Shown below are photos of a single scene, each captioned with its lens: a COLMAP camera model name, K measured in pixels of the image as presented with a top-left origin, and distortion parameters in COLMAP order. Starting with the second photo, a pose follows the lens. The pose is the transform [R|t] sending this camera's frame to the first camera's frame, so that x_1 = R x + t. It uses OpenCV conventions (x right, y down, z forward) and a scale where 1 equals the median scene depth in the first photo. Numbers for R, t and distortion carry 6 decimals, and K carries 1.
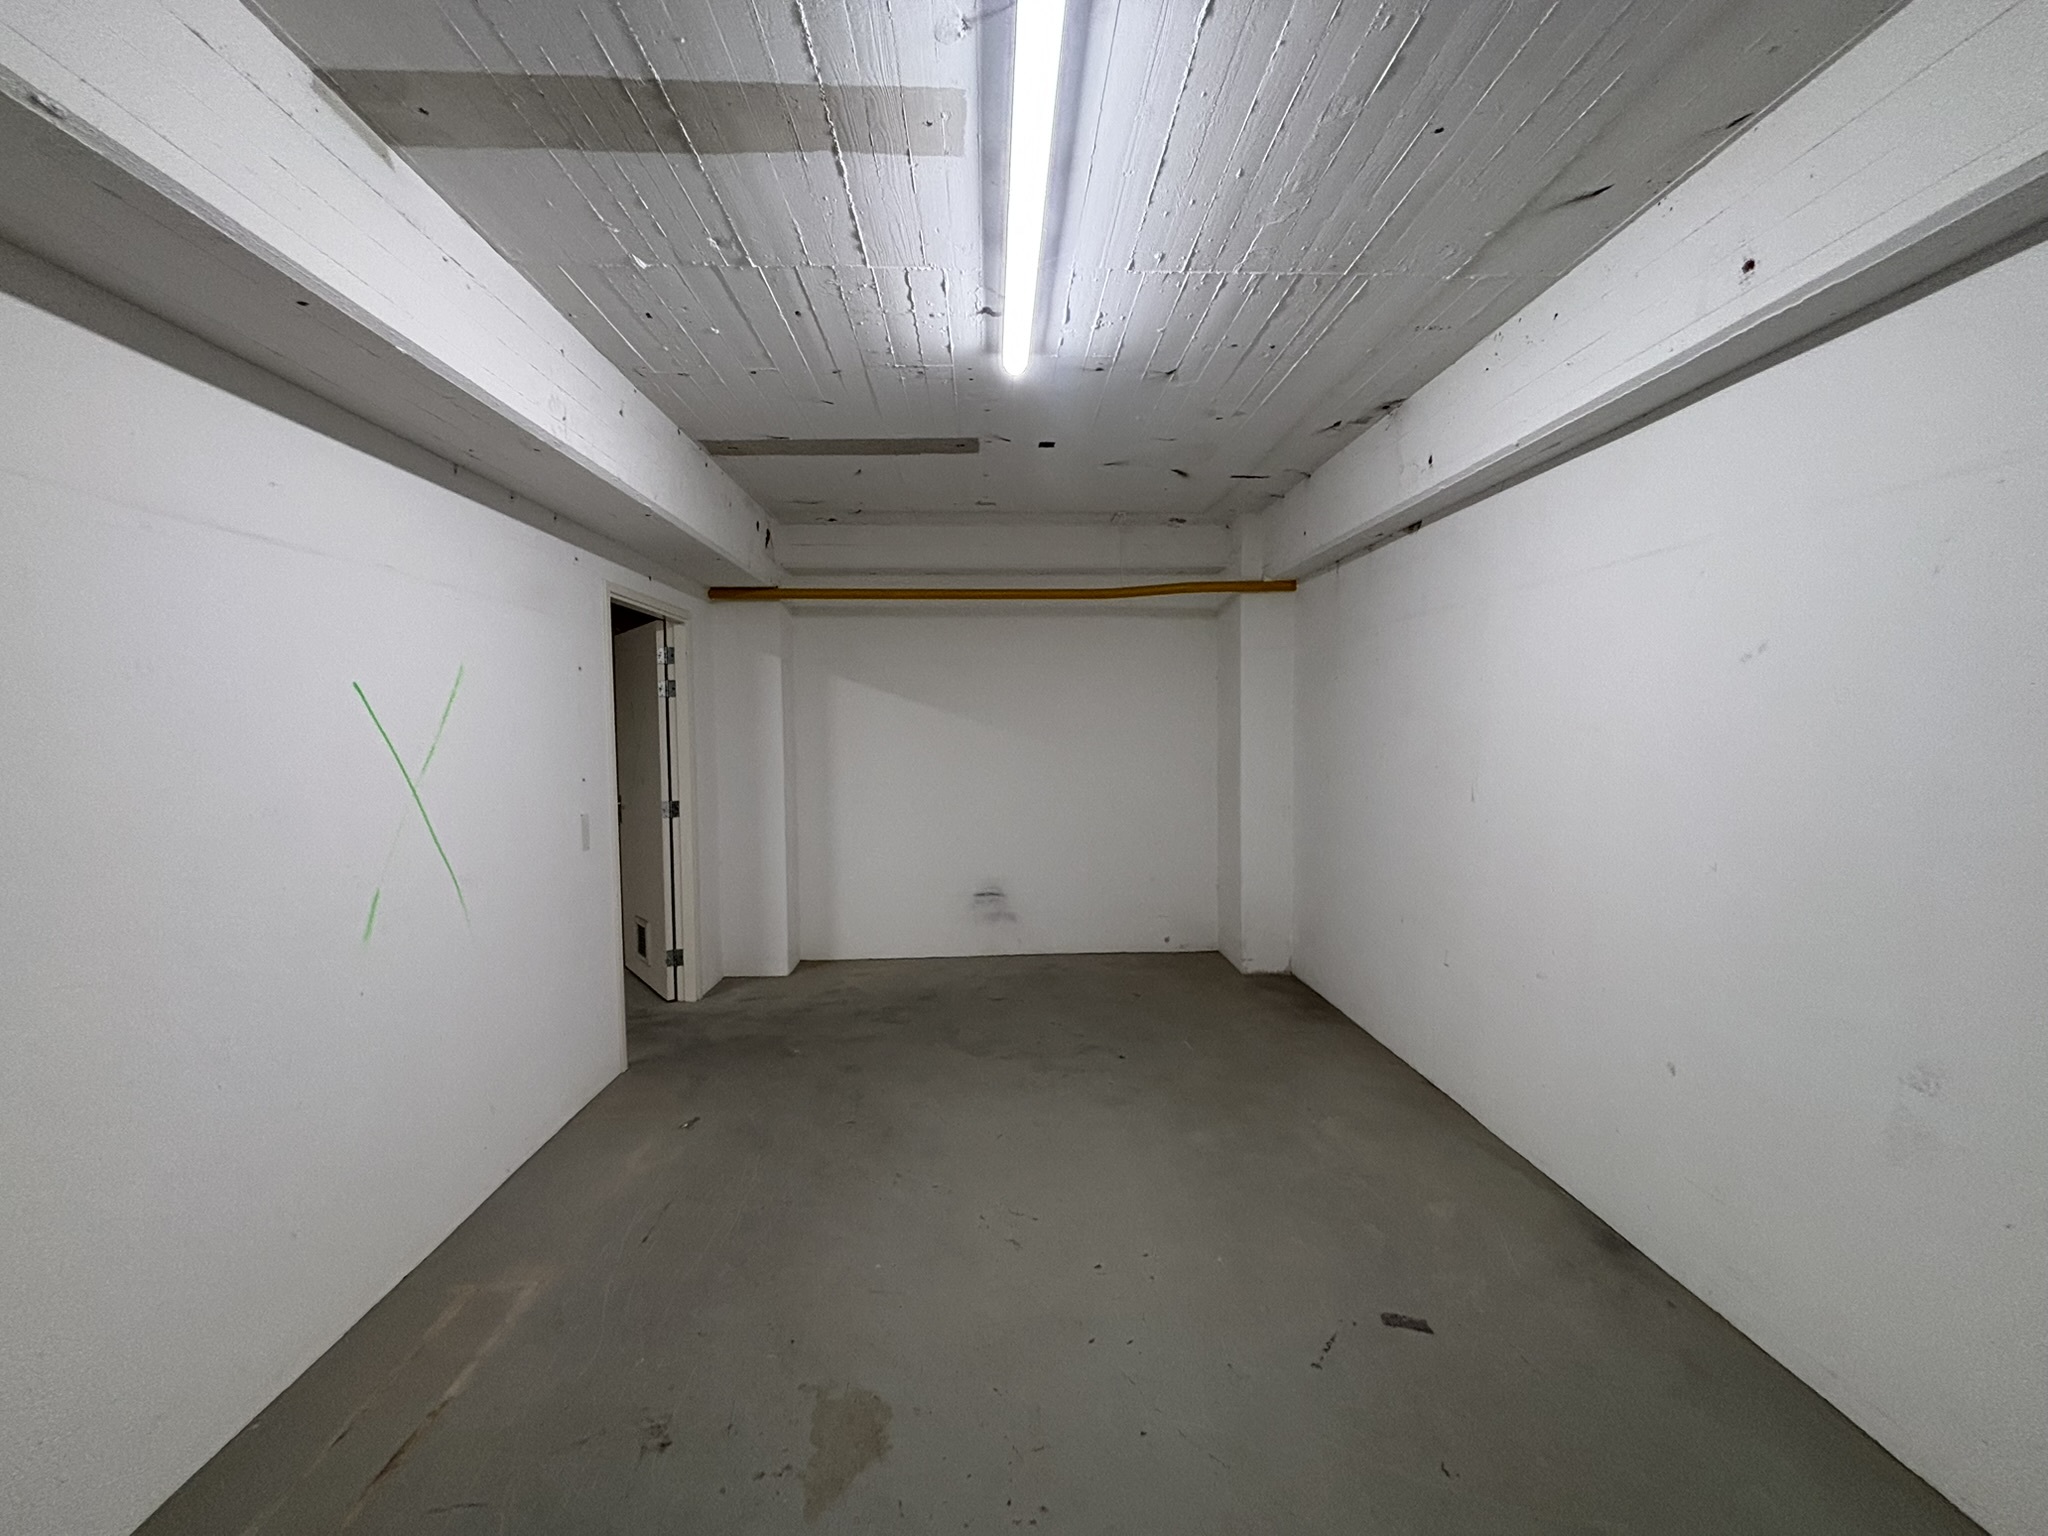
lens RADIAL K [[825.5, 0, 1027.5], [0, 825.5, 777.6], [0, 0, 1]] dist [0.011594, 0.000074]
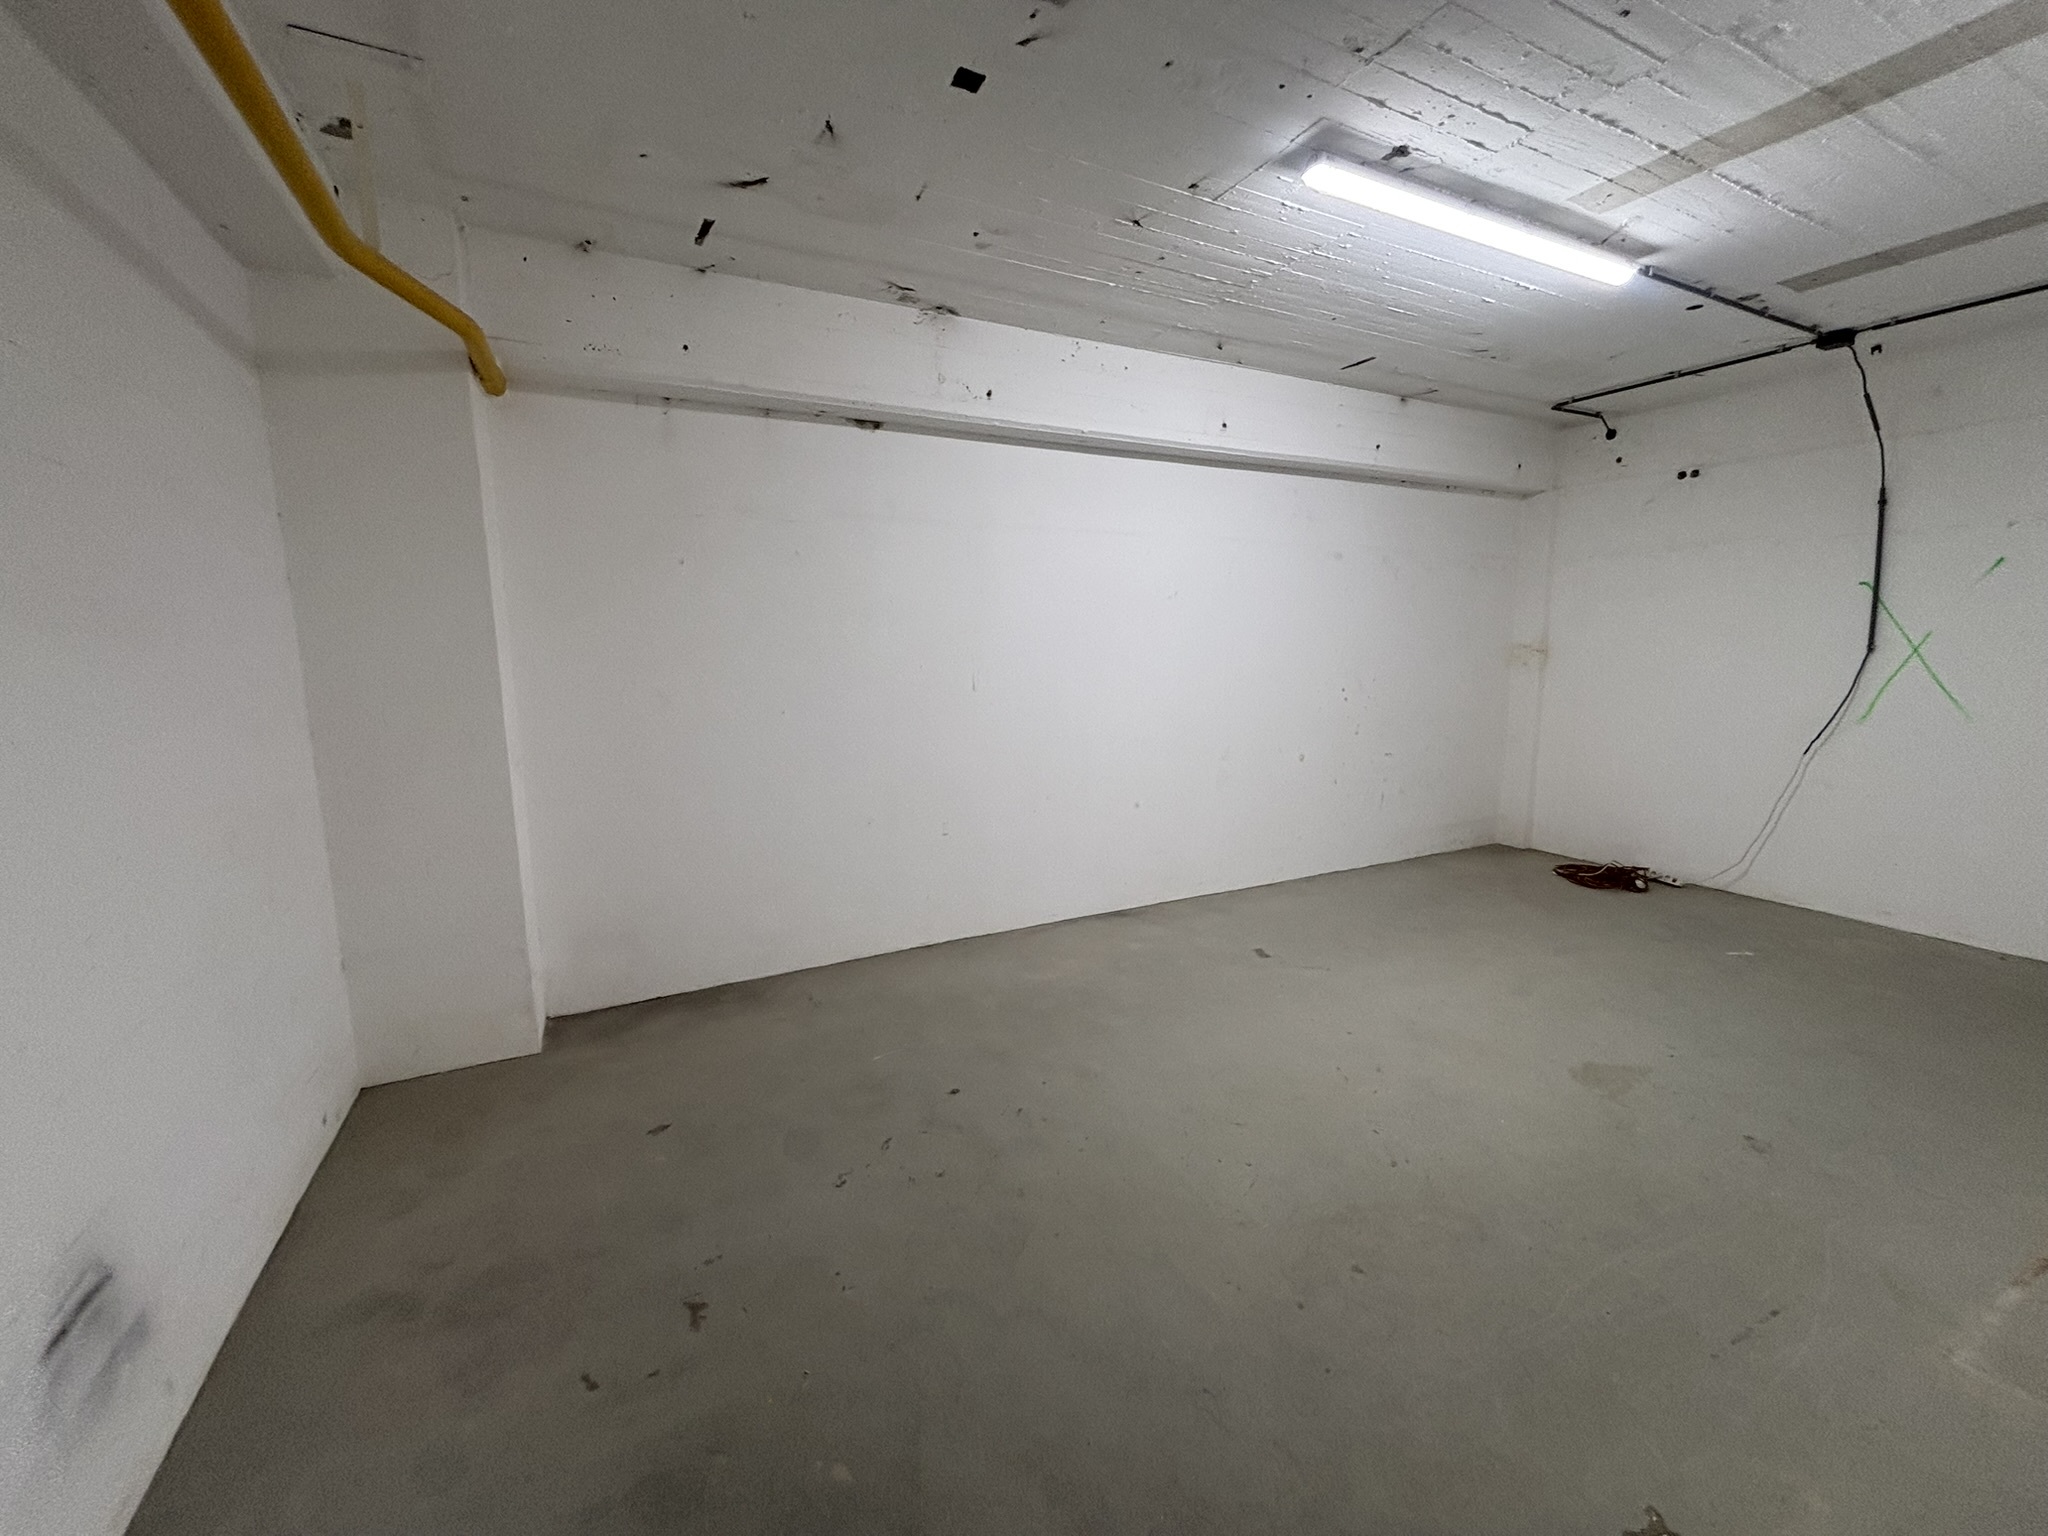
lens RADIAL K [[825.5, 0, 1029.1], [0, 825.5, 765.7], [0, 0, 1]] dist [0.011594, 0.000074]
pose [[-0.416103, -0.127394, 0.900349, -0.752915], [0.067759, 0.983041, 0.170410, -0.077366], [-0.906789, 0.131914, -0.400414, 1.742828]]
